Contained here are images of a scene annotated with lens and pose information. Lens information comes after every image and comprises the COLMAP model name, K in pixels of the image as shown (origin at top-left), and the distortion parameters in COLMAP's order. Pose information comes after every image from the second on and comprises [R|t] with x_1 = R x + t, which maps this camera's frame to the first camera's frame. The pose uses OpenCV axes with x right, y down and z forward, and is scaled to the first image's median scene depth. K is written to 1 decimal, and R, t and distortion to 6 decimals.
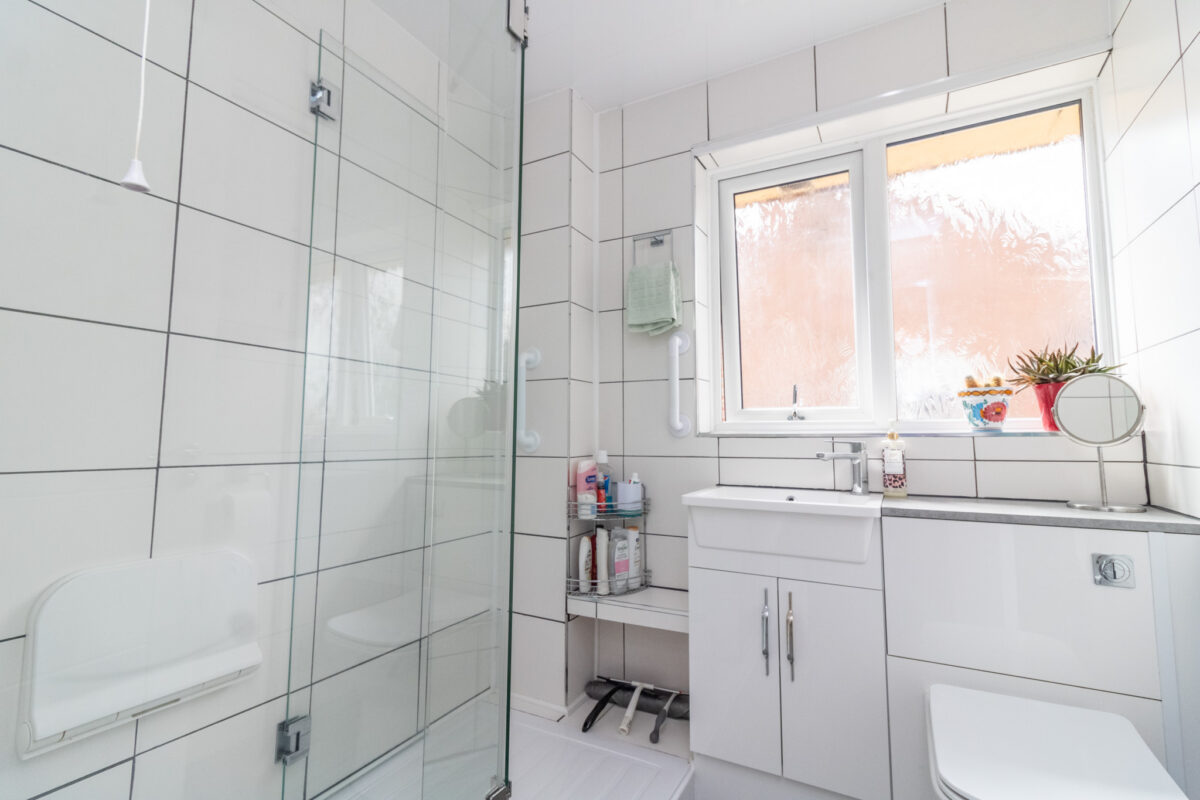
lens RADIAL K [[548.8, 0, 600.9], [0, 548.8, 396.1], [0, 0, 1]] dist [0.006908, 0.000346]
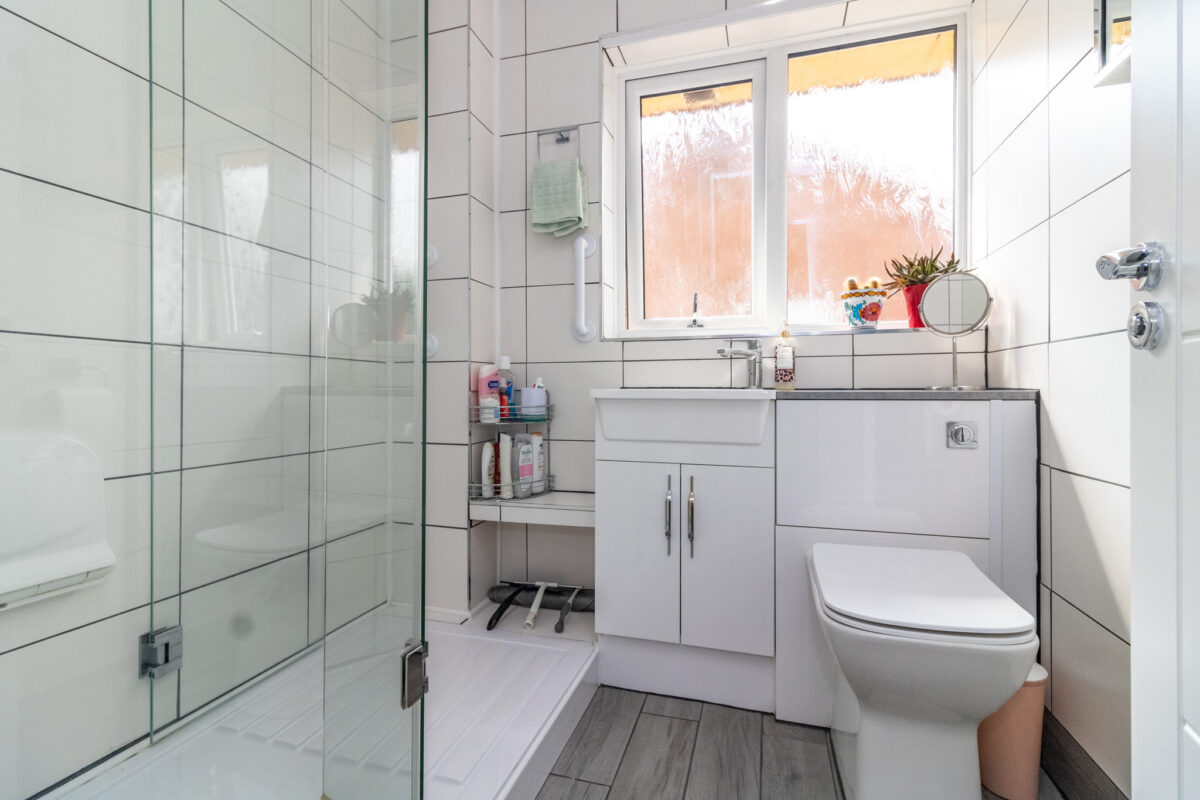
lens RADIAL K [[548.8, 0, 599.0], [0, 548.8, 394.8], [0, 0, 1]] dist [0.006908, 0.000346]
pose [[0.980295, -0.002807, 0.197519, -0.030287], [-0.014182, 0.996319, 0.084546, 0.095604], [-0.197029, -0.085681, 0.976646, 0.019762]]
